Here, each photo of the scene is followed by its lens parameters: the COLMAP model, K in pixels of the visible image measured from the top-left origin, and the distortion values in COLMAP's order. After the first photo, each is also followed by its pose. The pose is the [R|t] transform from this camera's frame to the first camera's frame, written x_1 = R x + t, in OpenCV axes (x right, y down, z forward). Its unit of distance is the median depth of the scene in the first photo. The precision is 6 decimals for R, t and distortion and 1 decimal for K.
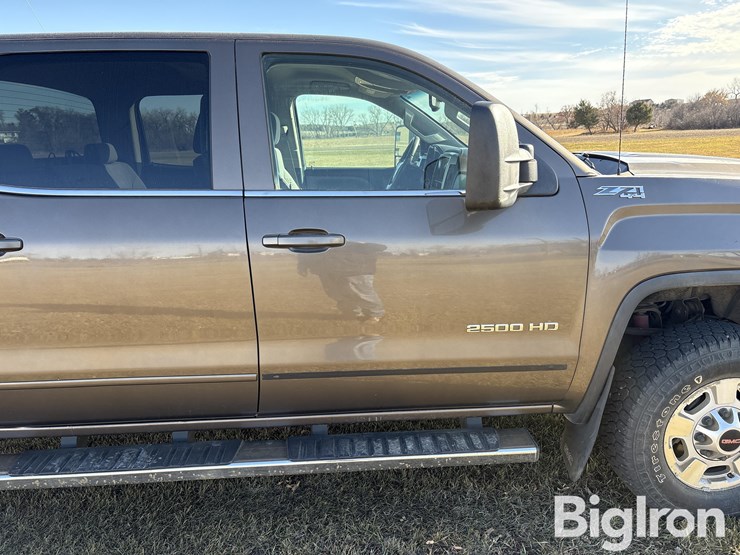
lens RADIAL K [[562.9, 0, 371.8], [0, 562.9, 272.2], [0, 0, 1]] dist [0.089438, -0.100610]
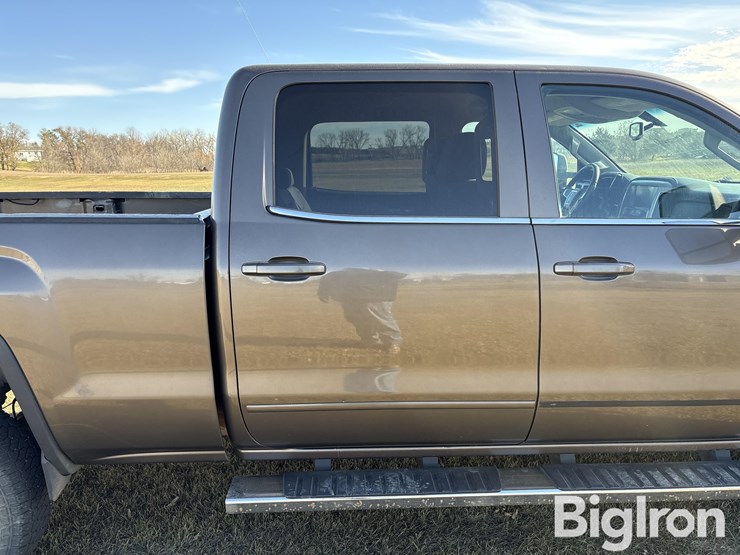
lens RADIAL K [[579.6, 0, 370.0], [0, 579.6, 277.5], [0, 0, 1]] dist [0.027487, -0.005041]
pose [[0.999865, 0.015586, -0.005181, -0.448845], [-0.015759, 0.999255, -0.035218, 0.002691], [0.004628, 0.035295, 0.999366, -0.028796]]
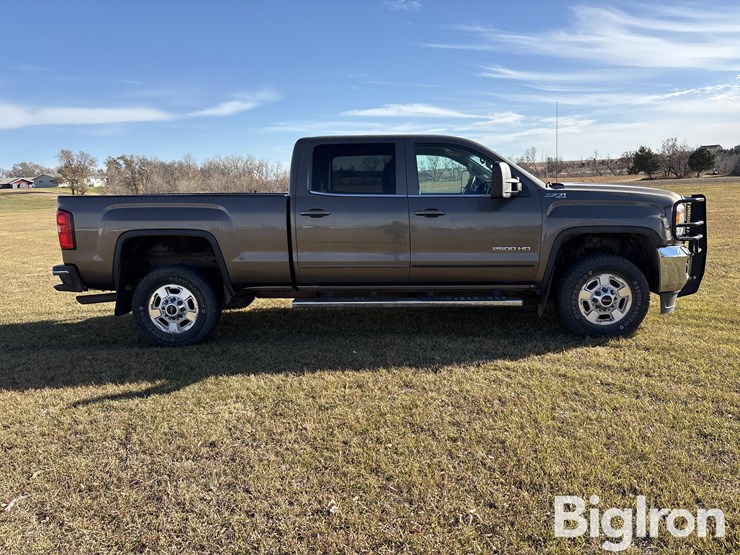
lens RADIAL K [[562.9, 0, 371.8], [0, 562.9, 272.2], [0, 0, 1]] dist [0.089438, -0.100610]
pose [[0.995087, 0.017706, -0.097403, -0.113588], [-0.025132, 0.996825, -0.075551, 0.377595], [0.095756, 0.077628, 0.992373, -1.434921]]
